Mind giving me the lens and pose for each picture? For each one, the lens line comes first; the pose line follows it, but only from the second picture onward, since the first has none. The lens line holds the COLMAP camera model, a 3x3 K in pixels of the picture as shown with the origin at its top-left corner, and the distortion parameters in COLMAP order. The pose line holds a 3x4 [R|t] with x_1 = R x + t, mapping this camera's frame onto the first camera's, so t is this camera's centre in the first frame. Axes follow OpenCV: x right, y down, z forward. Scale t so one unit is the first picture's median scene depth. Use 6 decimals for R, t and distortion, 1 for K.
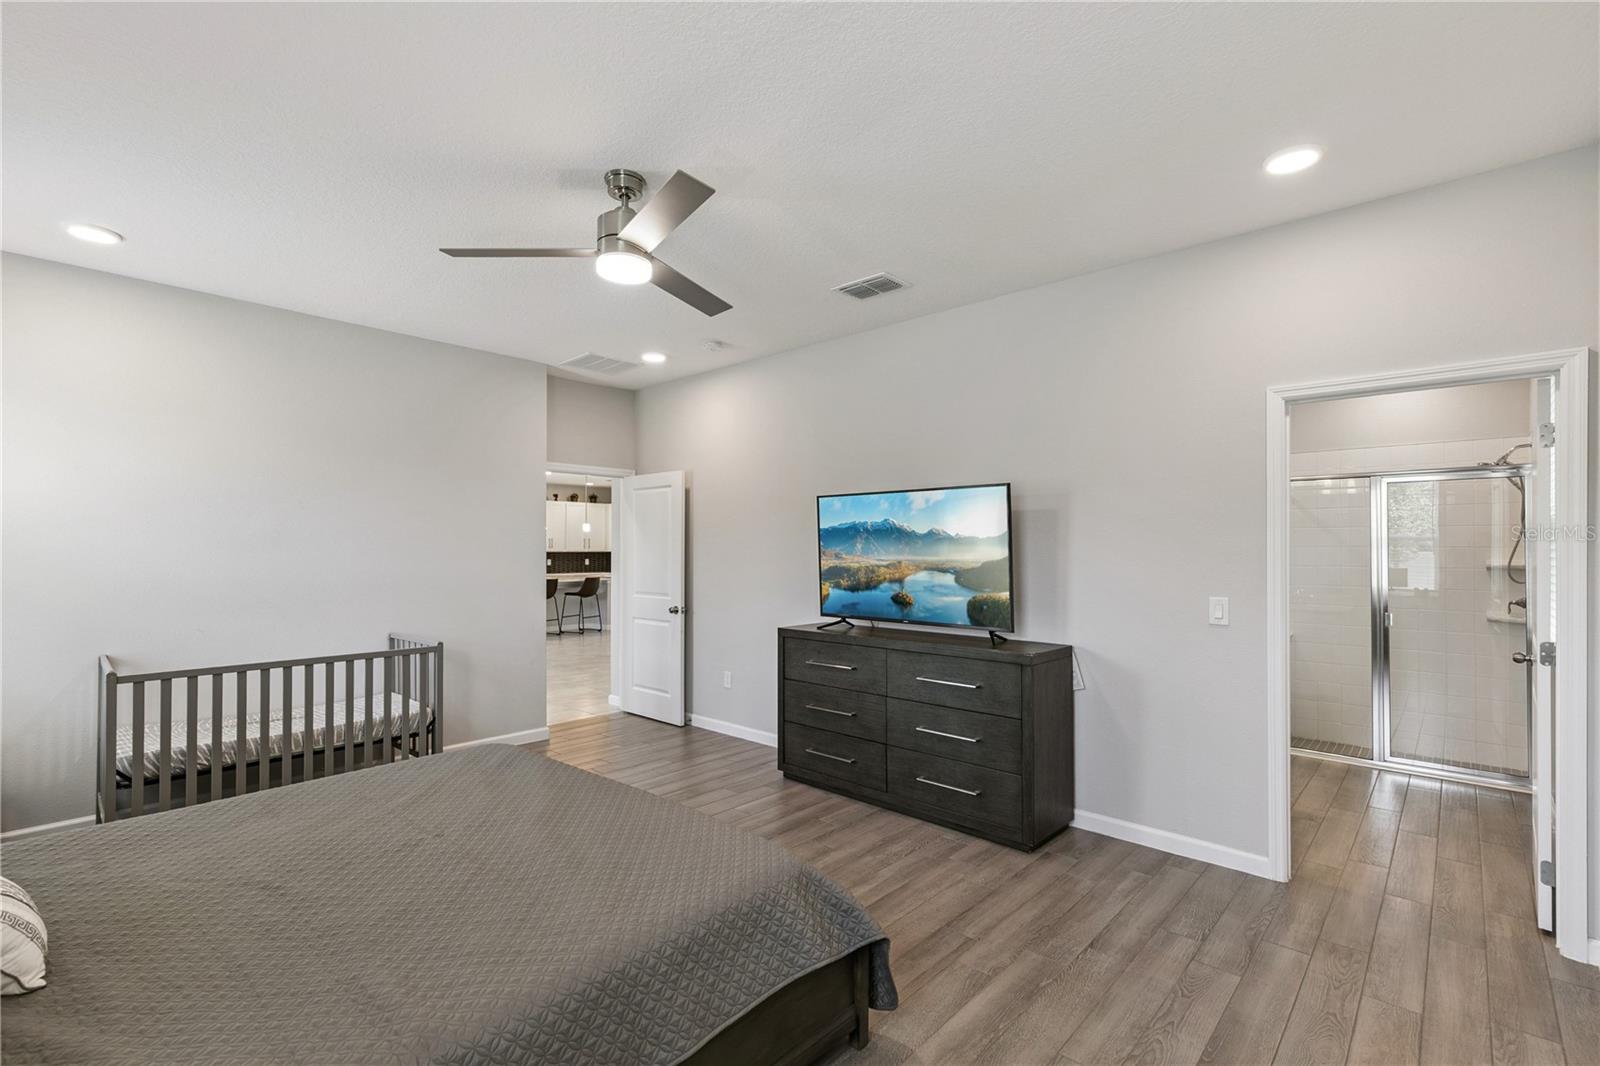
lens RADIAL K [[716.2, 0, 800.8], [0, 716.2, 544.2], [0, 0, 1]] dist [0.000907, 0.000599]
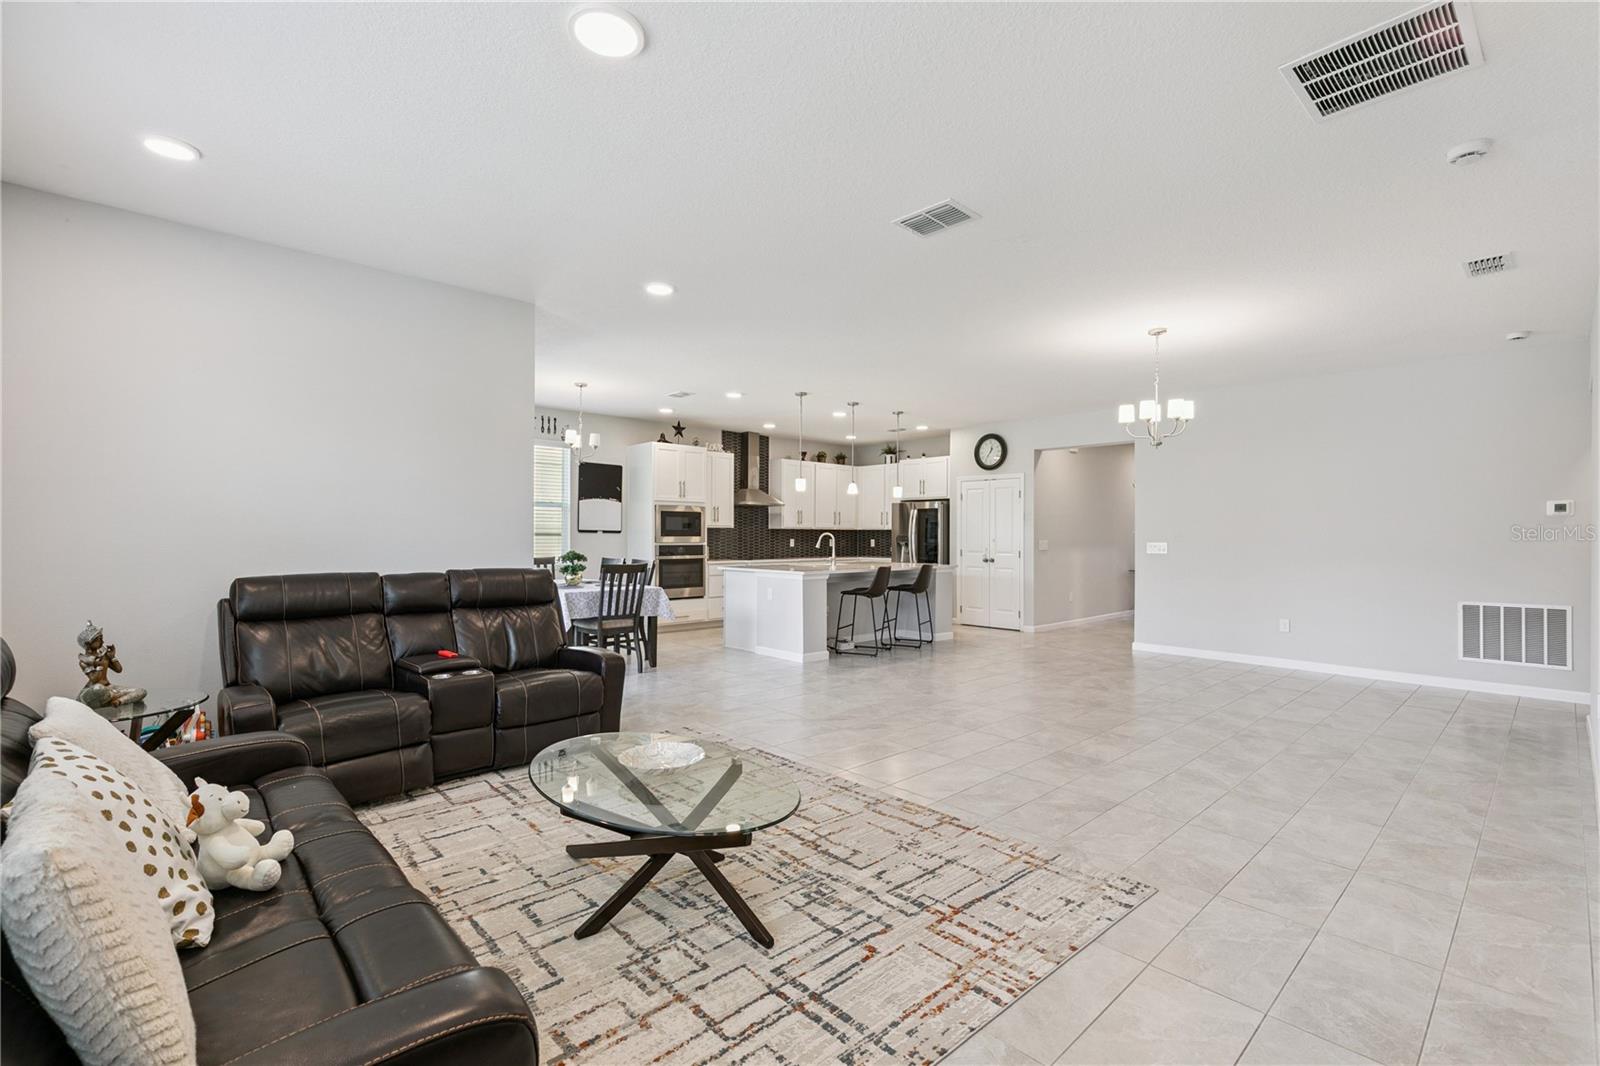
lens RADIAL K [[716.2, 0, 825.3], [0, 716.2, 538.0], [0, 0, 1]] dist [0.000907, 0.000599]
pose [[0.998813, 0.006715, -0.048254, -0.278182], [-0.005975, 0.999863, 0.015456, 0.009029], [0.048351, -0.015150, 0.998716, 0.245423]]
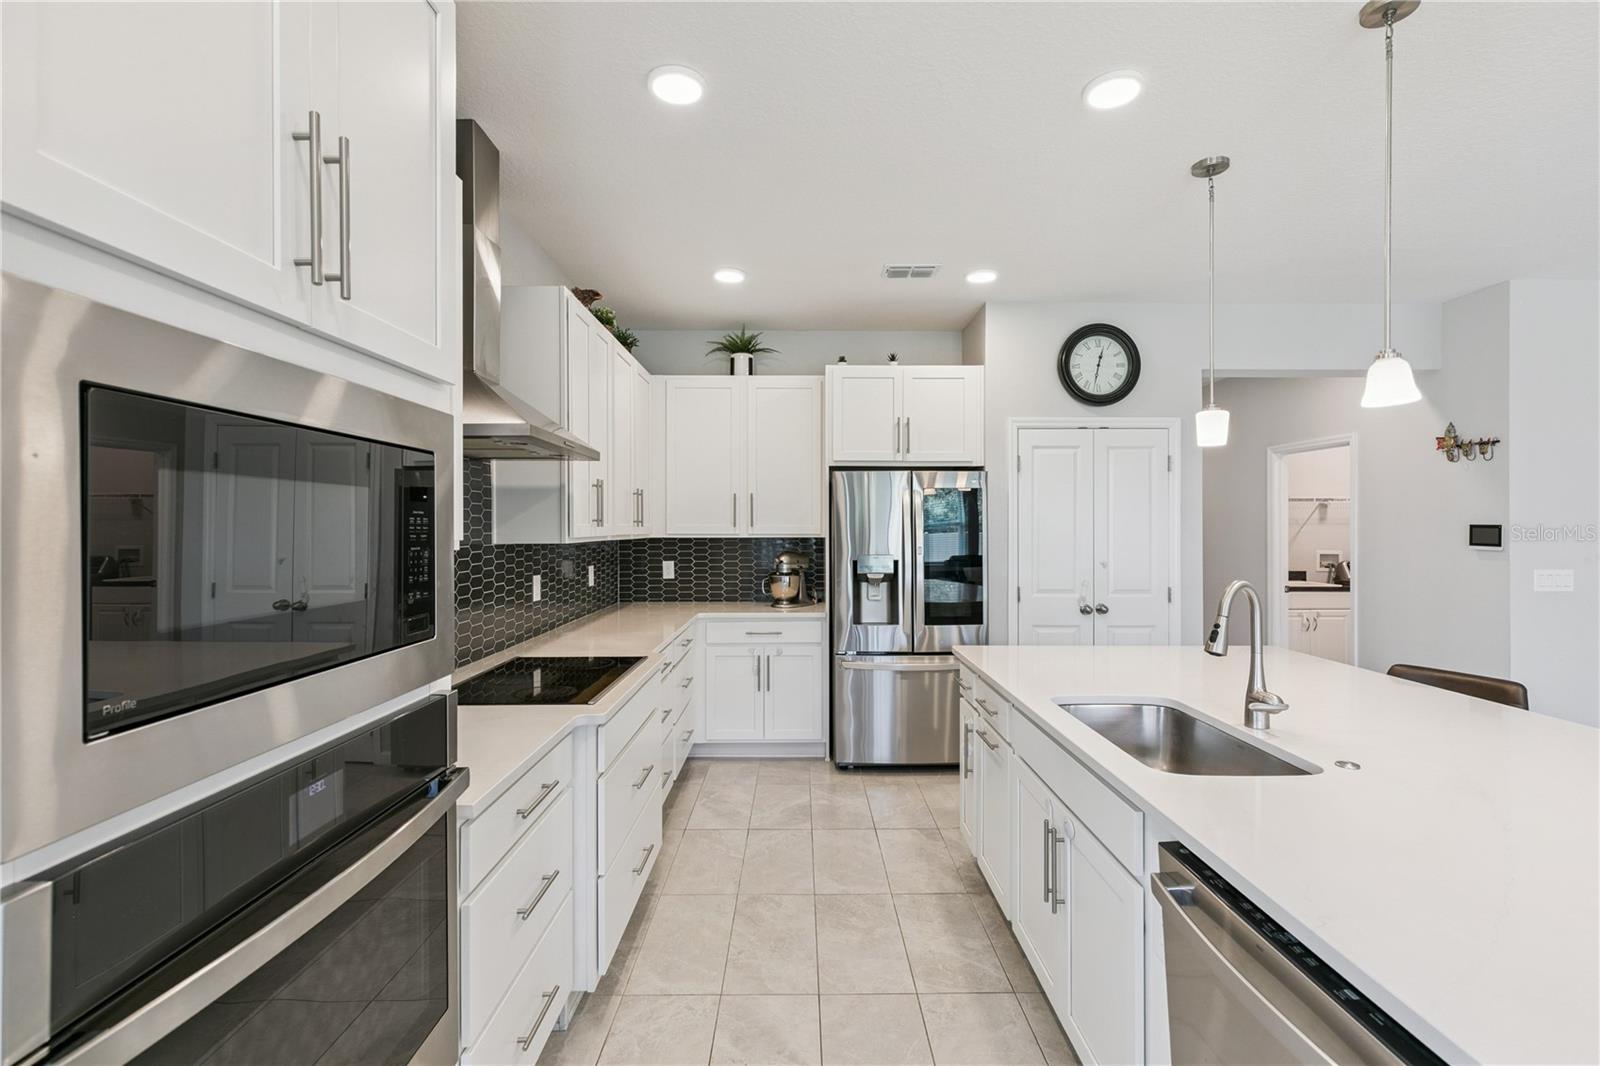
lens RADIAL K [[716.2, 0, 813.5], [0, 716.2, 524.1], [0, 0, 1]] dist [0.000907, 0.000599]
pose [[0.733604, 0.005889, 0.679551, -0.438922], [-0.009415, 0.999955, 0.001499, 0.004659], [-0.679511, -0.007498, 0.733627, 0.769417]]
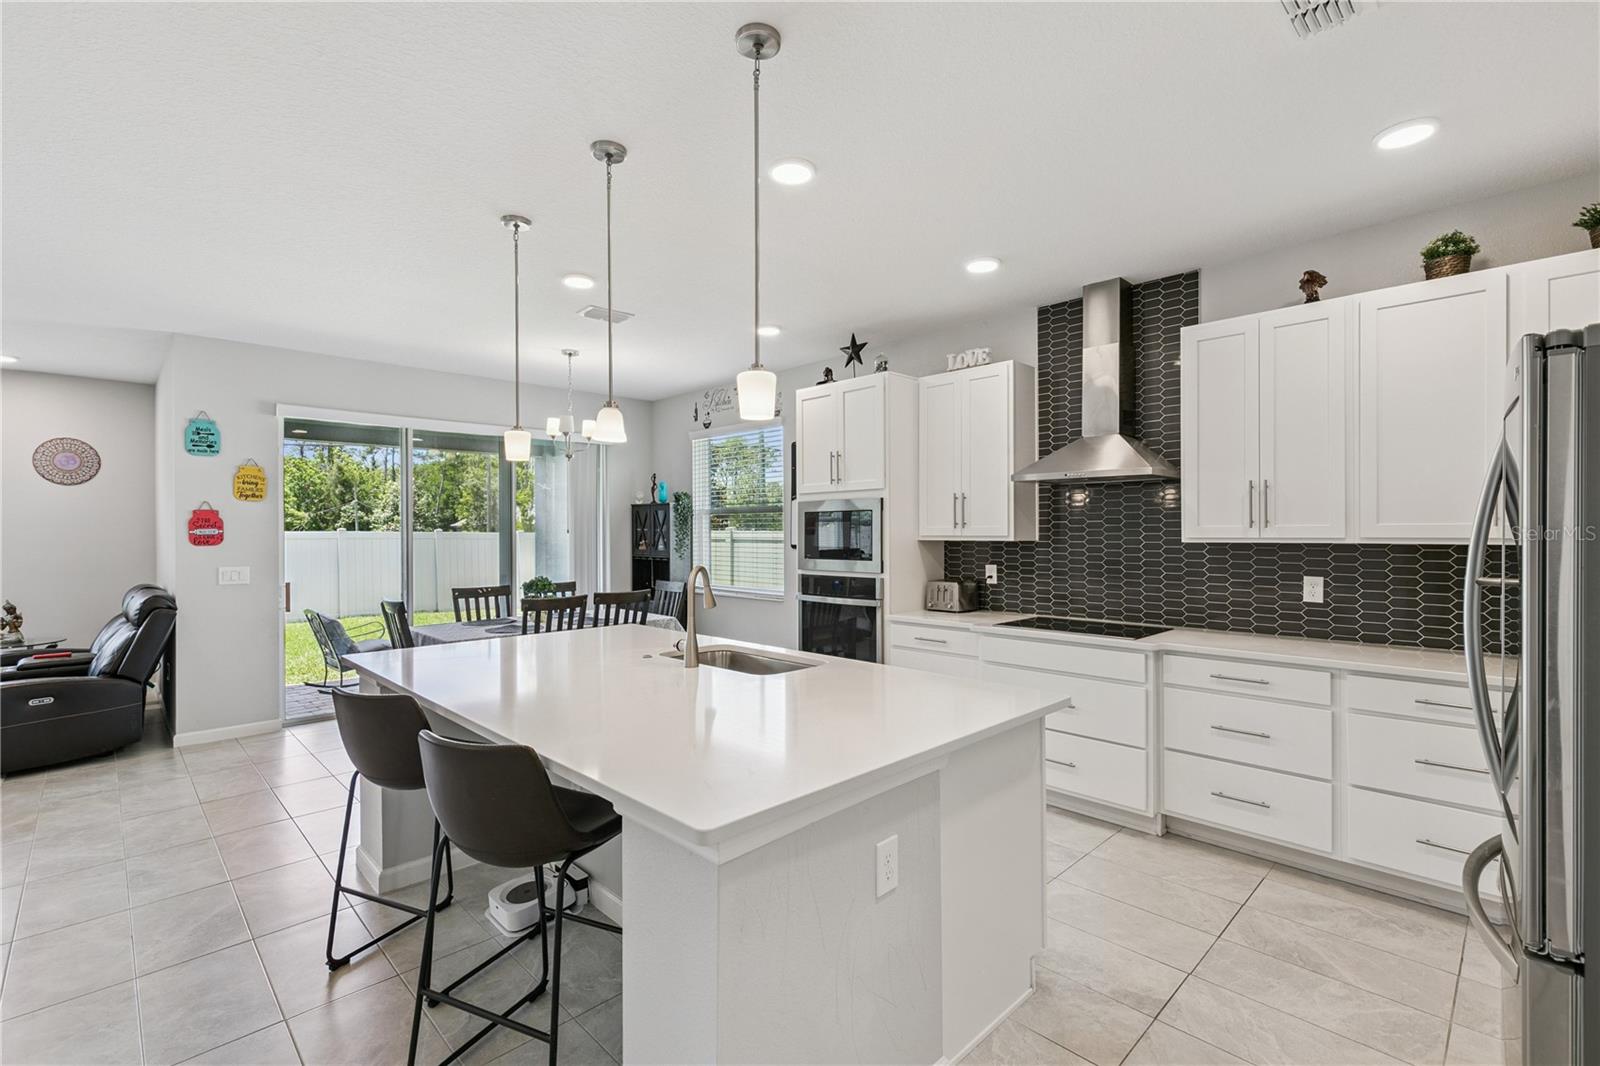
lens RADIAL K [[716.2, 0, 805.4], [0, 716.2, 530.5], [0, 0, 1]] dist [0.000907, 0.000599]
pose [[-0.051474, 0.002403, -0.998671, -0.117906], [0.017348, 0.999848, 0.001511, 0.004399], [0.998524, -0.017247, -0.051508, 0.847377]]
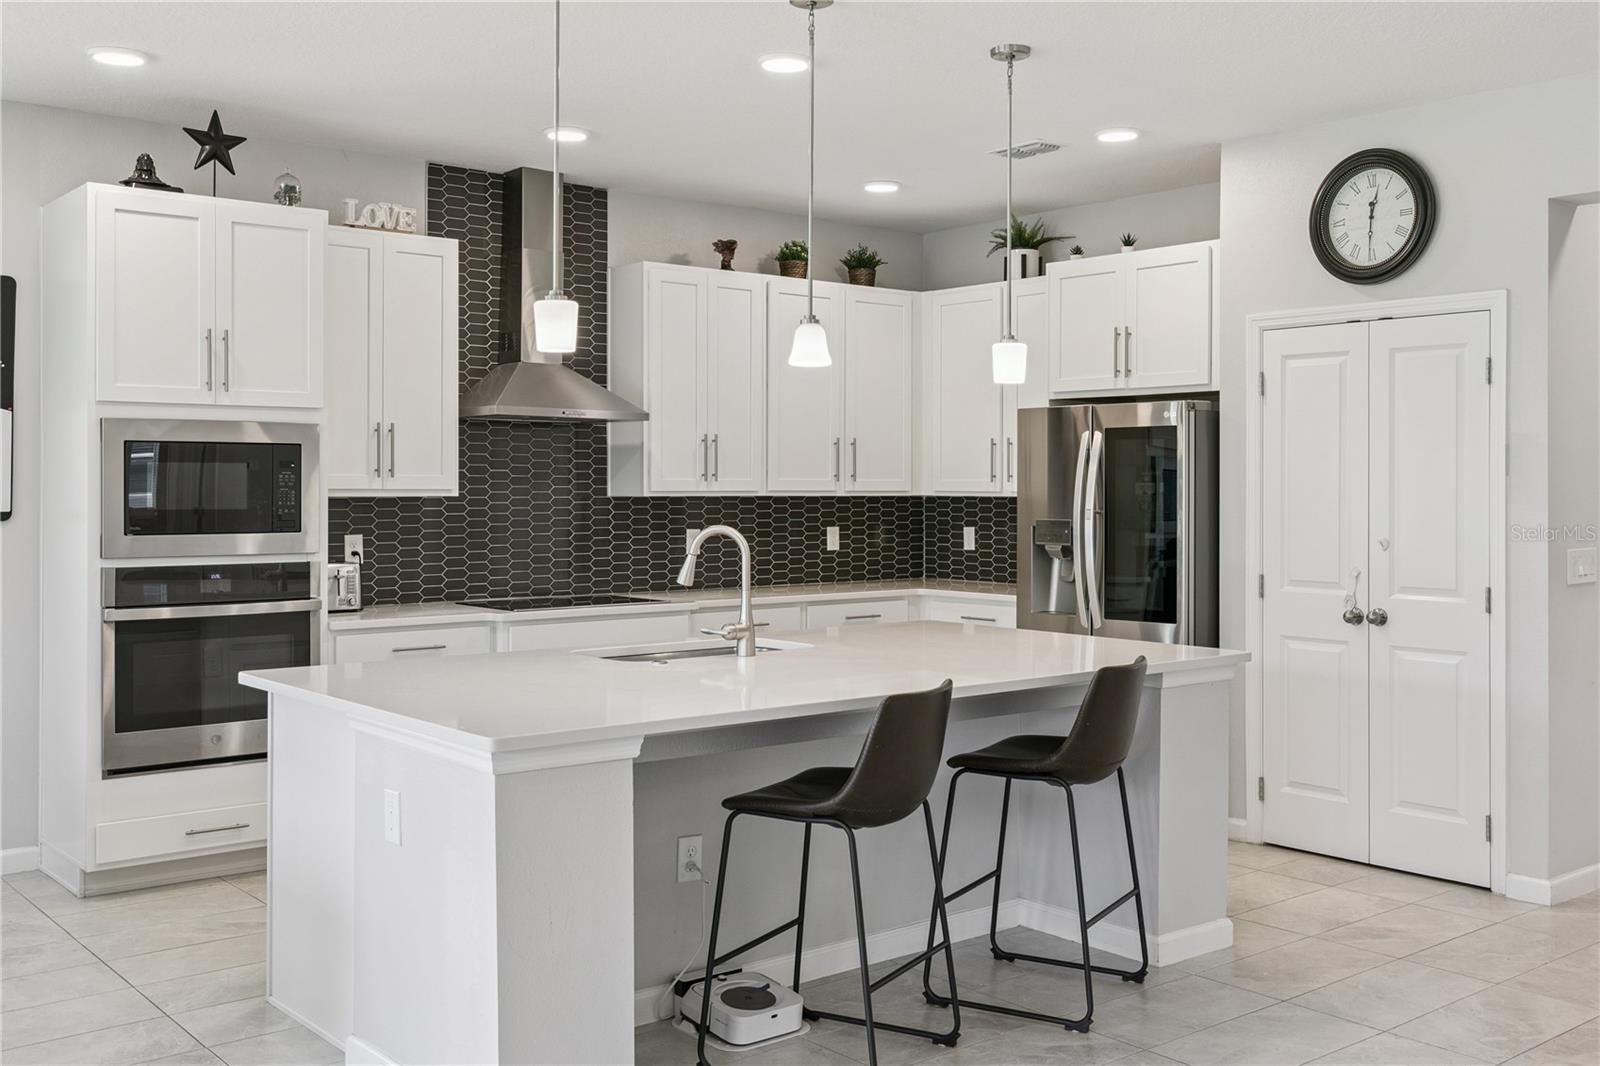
lens RADIAL K [[1551.4, 0, 826.8], [0, 1551.4, 482.8], [0, 0, 1]] dist [0.011615, 0.000000]
pose [[0.991714, 0.005060, -0.128365, -0.243509], [-0.003809, 0.999943, 0.009988, 0.002020], [0.128408, -0.009417, 0.991677, 0.508239]]
